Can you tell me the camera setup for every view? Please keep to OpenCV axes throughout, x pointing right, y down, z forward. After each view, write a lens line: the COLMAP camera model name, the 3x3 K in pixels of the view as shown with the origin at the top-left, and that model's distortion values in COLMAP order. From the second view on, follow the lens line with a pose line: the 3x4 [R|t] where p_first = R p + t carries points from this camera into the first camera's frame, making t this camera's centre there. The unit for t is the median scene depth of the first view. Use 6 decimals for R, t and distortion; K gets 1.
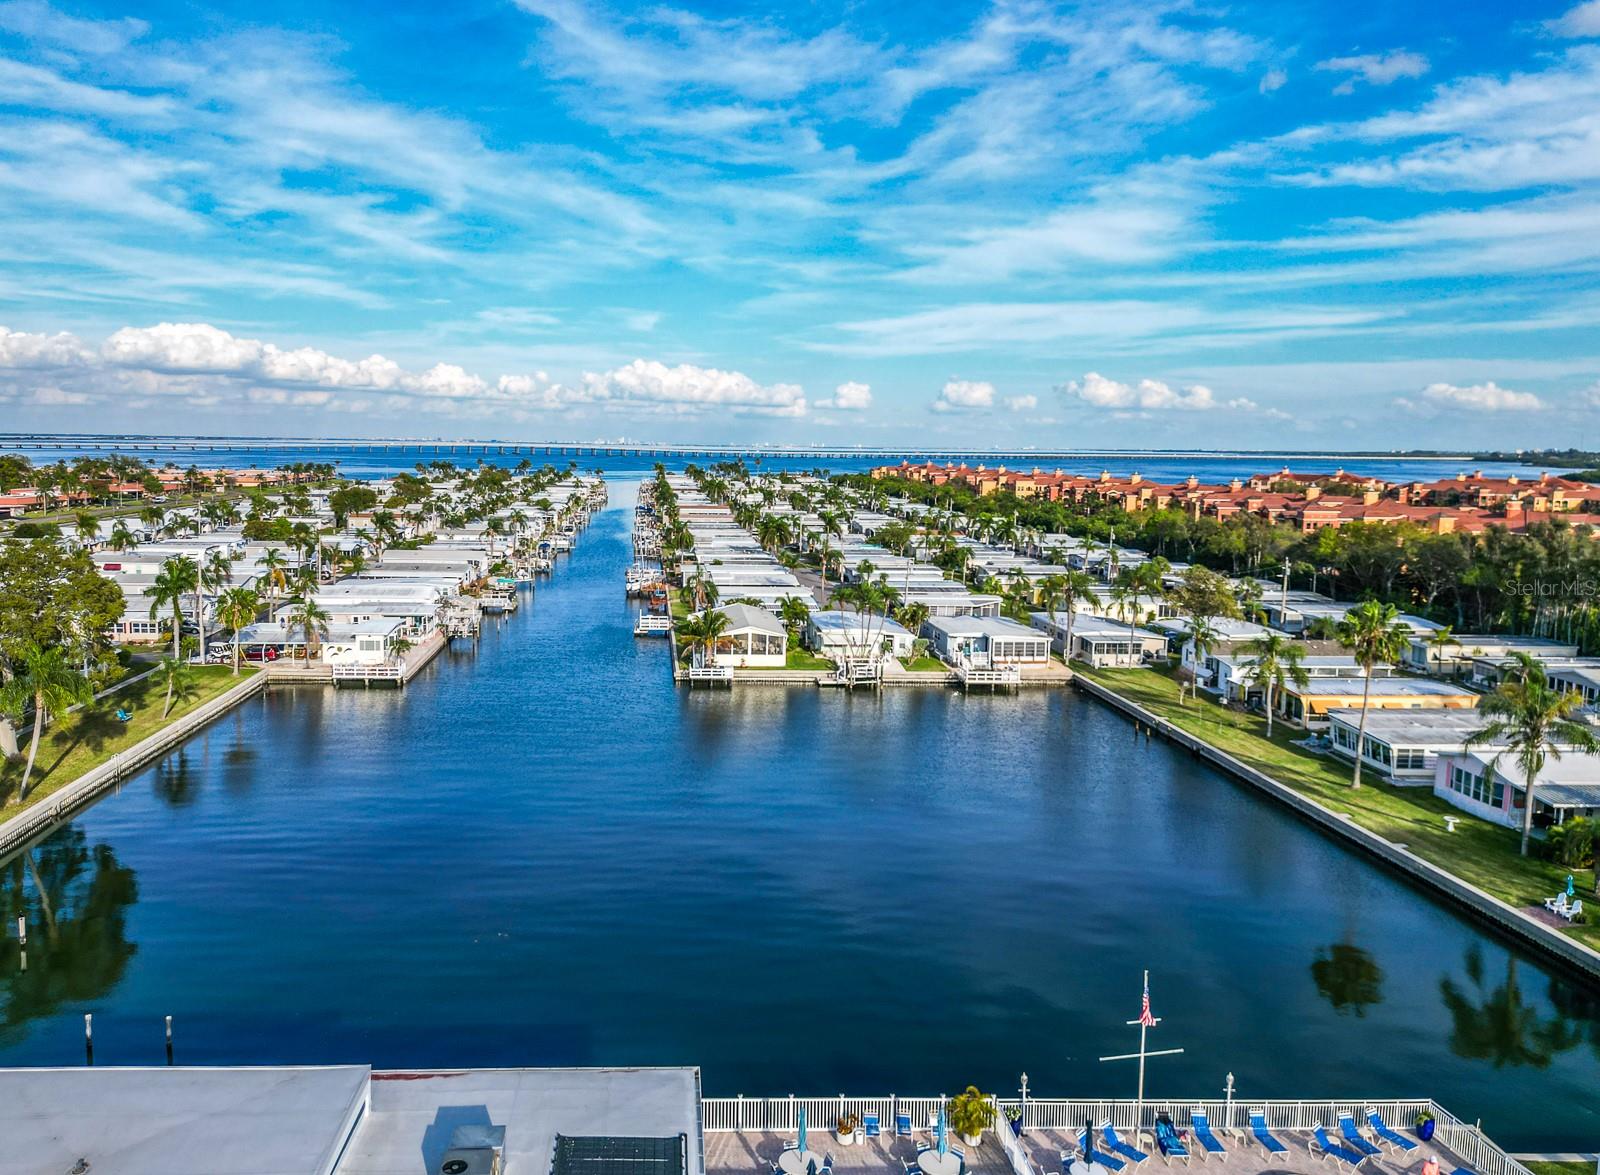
lens RADIAL K [[1181.0, 0, 698.8], [0, 1181.0, 581.5], [0, 0, 1]] dist [0.068867, -0.065089]
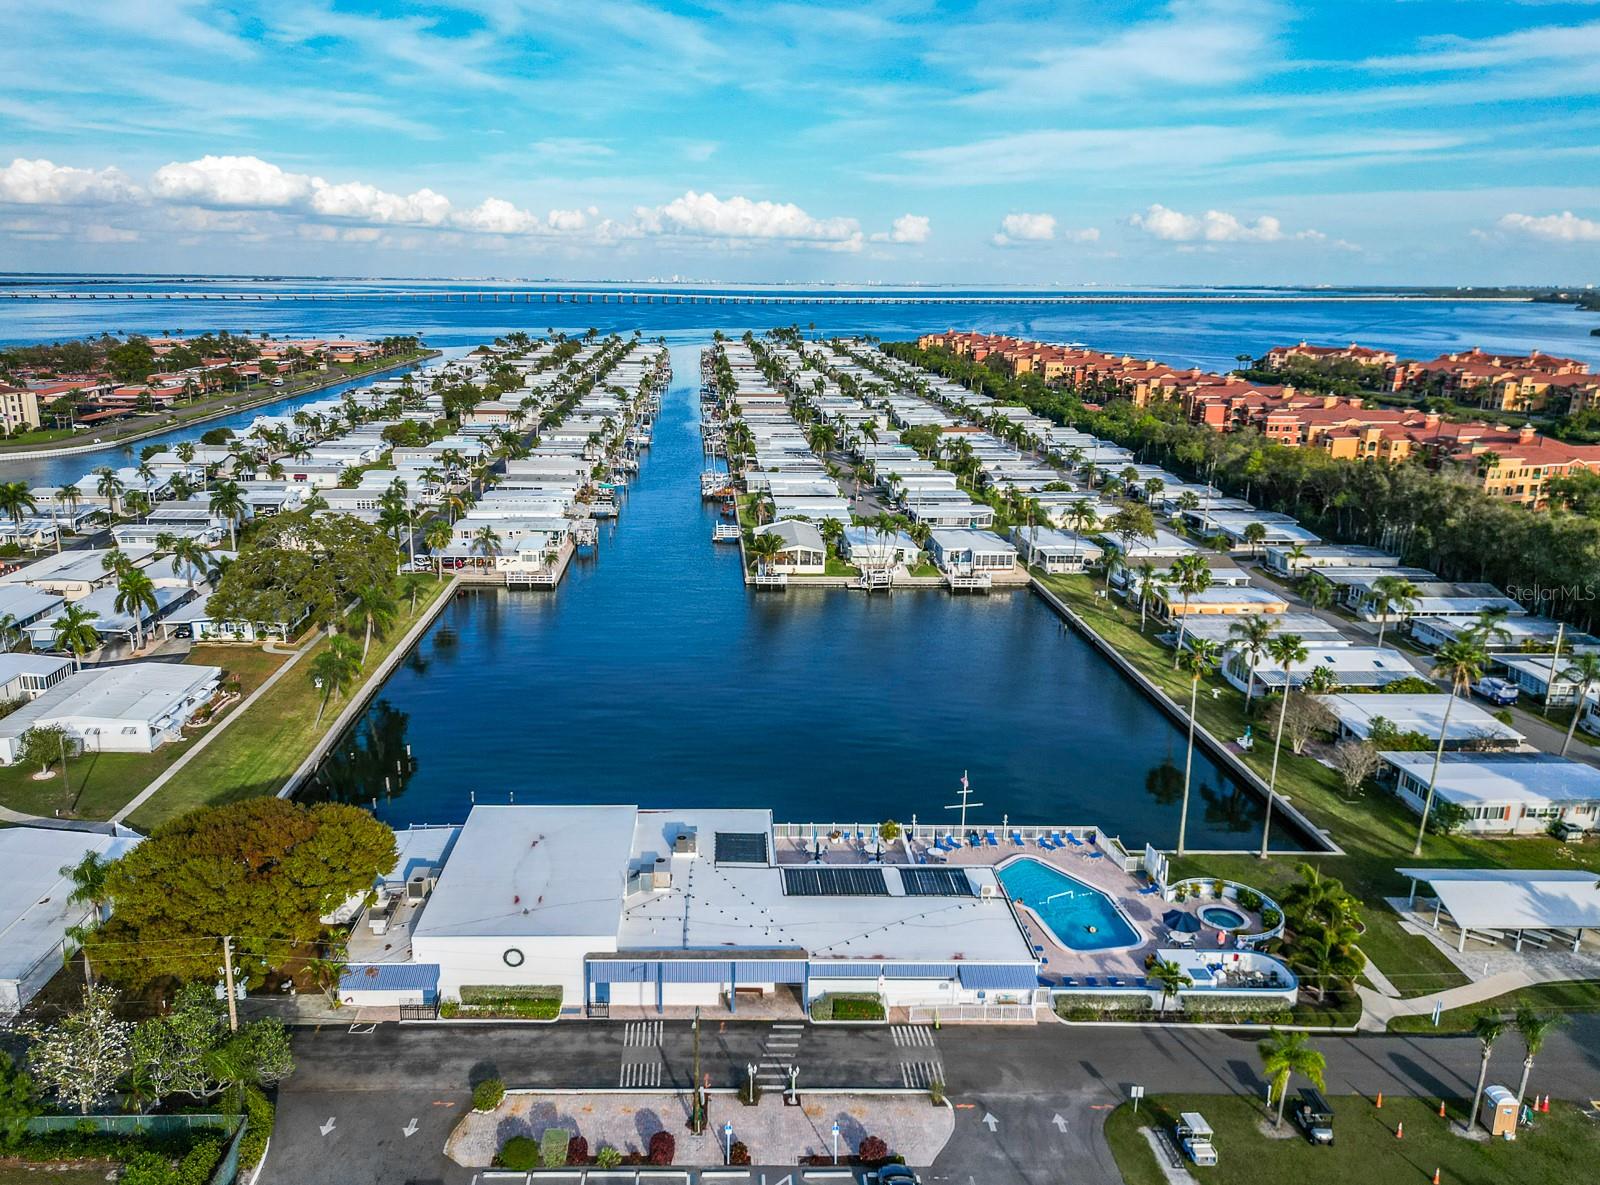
lens RADIAL K [[1155.2, 0, 729.3], [0, 1155.2, 598.1], [0, 0, 1]] dist [0.049625, -0.053056]
pose [[0.999785, 0.002199, -0.020614, -0.010611], [0.000889, 0.988893, 0.148624, -0.099821], [0.020712, -0.148610, 0.988679, -0.347842]]
